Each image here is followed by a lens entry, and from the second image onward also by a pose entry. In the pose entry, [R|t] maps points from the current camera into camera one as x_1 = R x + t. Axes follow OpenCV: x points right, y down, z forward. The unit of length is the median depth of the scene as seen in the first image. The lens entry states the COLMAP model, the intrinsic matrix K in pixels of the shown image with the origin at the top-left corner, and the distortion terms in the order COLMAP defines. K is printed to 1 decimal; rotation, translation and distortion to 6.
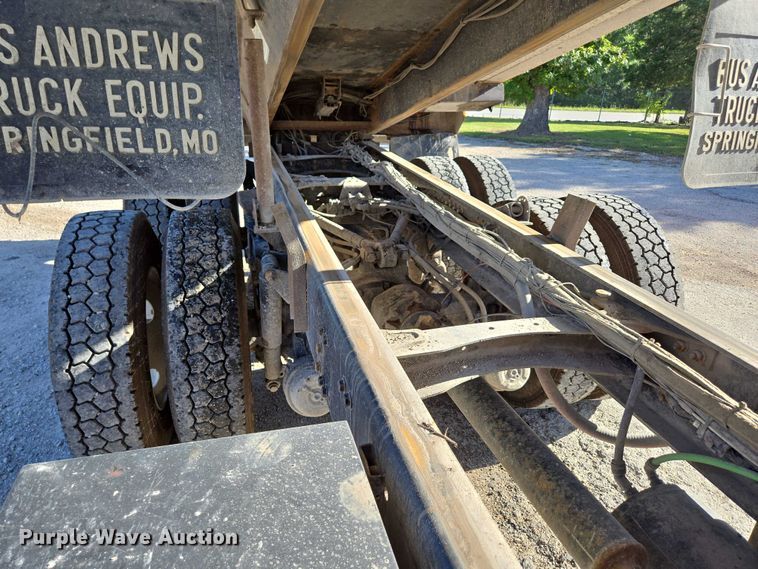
lens RADIAL K [[523.7, 0, 379.0], [0, 523.7, 284.5], [0, 0, 1]] dist [0.071120, -0.052008]
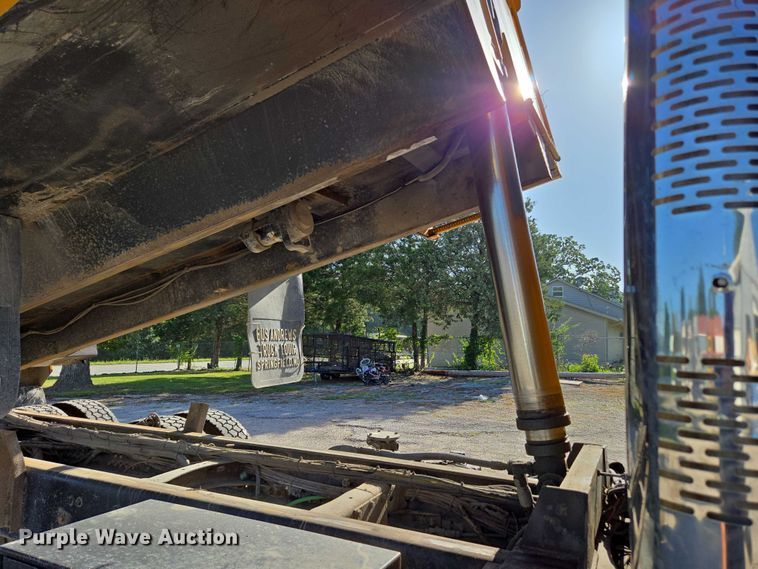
lens RADIAL K [[523.7, 0, 379.0], [0, 523.7, 284.5], [0, 0, 1]] dist [0.071120, -0.052008]
pose [[0.687997, 0.040373, 0.724590, -0.554726], [0.286144, 0.902470, -0.321977, 0.240322], [-0.666920, 0.428856, 0.609344, -0.687115]]
